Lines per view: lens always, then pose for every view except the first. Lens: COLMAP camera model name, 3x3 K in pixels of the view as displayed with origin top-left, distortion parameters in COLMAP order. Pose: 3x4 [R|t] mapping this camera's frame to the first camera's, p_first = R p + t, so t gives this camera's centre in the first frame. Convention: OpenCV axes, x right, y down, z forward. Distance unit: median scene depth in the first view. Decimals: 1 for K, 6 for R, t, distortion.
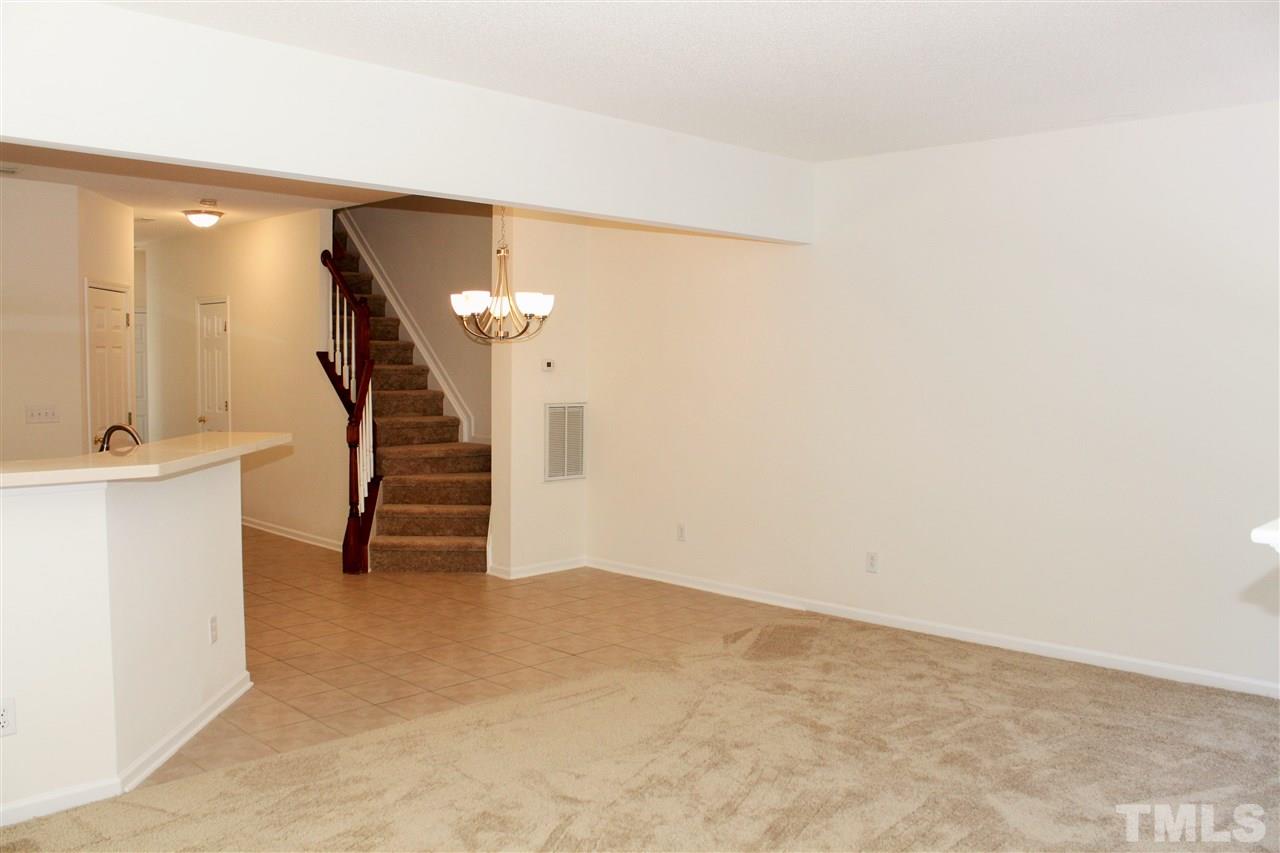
lens RADIAL K [[1056.3, 0, 637.8], [0, 1056.3, 431.1], [0, 0, 1]] dist [-0.172341, 0.151157]
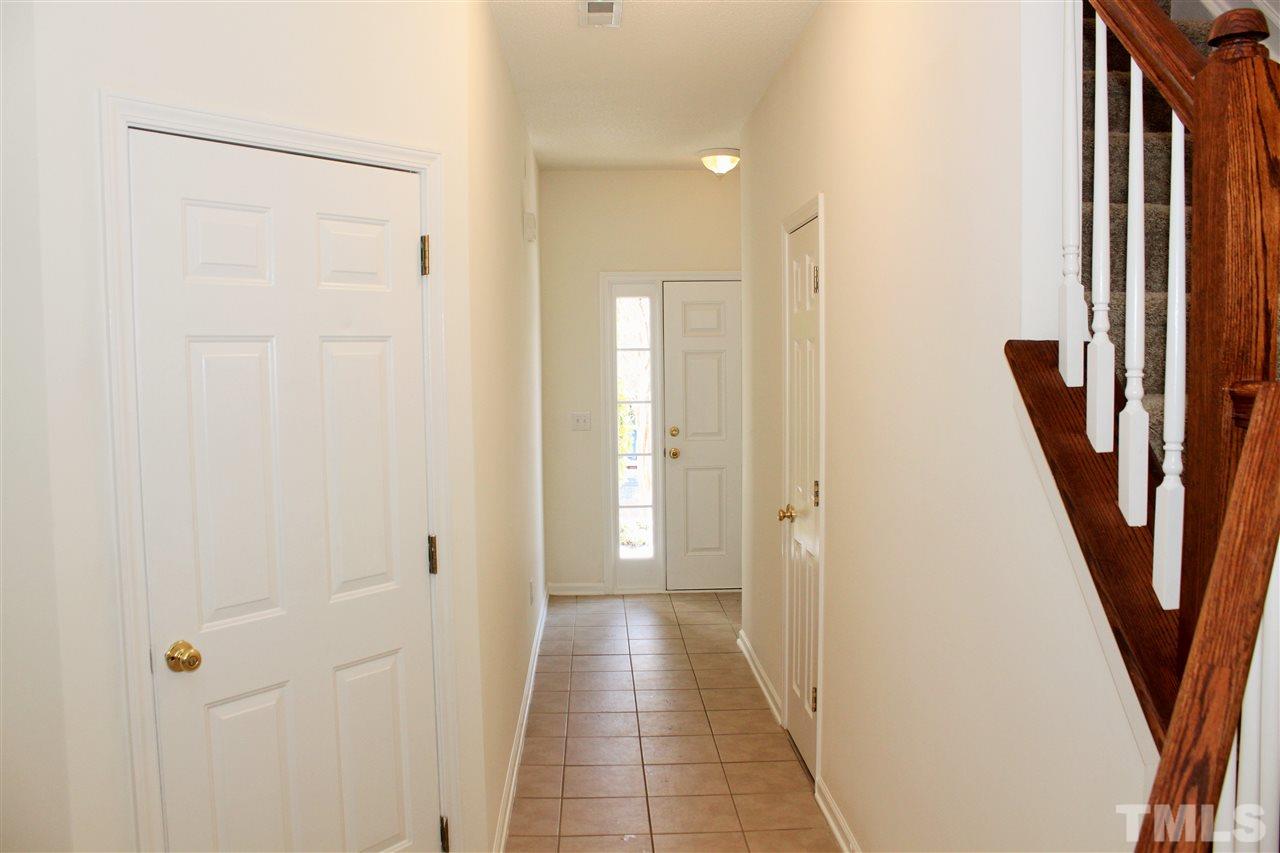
lens RADIAL K [[1056.3, 0, 637.8], [0, 1056.3, 431.1], [0, 0, 1]] dist [-0.172341, 0.151157]
pose [[0.731317, 0.033120, -0.681233, -0.212896], [-0.025408, 0.999450, 0.021315, -0.059625], [0.681565, 0.001721, 0.731756, 0.780142]]
